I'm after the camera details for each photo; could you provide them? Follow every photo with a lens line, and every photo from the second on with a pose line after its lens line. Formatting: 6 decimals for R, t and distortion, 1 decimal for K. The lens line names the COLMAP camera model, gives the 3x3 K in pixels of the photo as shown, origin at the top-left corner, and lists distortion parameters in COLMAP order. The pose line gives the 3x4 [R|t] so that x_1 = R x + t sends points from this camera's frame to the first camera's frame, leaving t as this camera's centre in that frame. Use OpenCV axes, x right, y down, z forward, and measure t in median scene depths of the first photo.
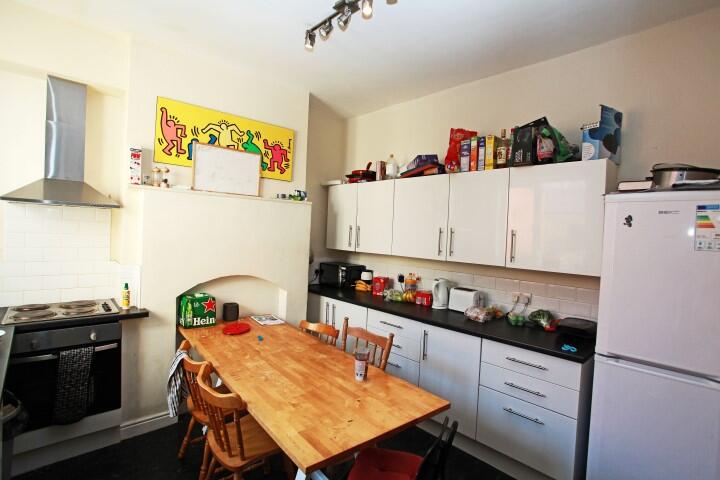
lens RADIAL K [[346.1, 0, 360.0], [0, 346.1, 240.0], [0, 0, 1]] dist [-0.072659, 0.029740]
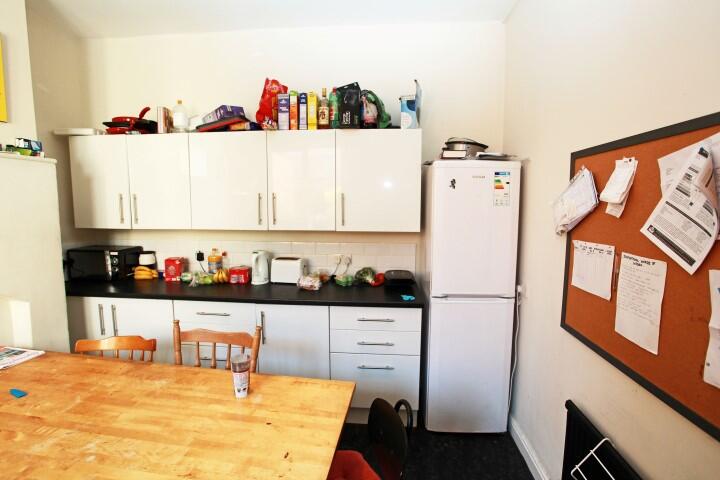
lens RADIAL K [[346.1, 0, 360.0], [0, 346.1, 240.0], [0, 0, 1]] dist [-0.072659, 0.029740]
pose [[0.744671, -0.111113, 0.658117, -0.170264], [0.043109, 0.991994, 0.118703, -0.010722], [-0.666038, -0.060024, 0.743499, 0.181262]]
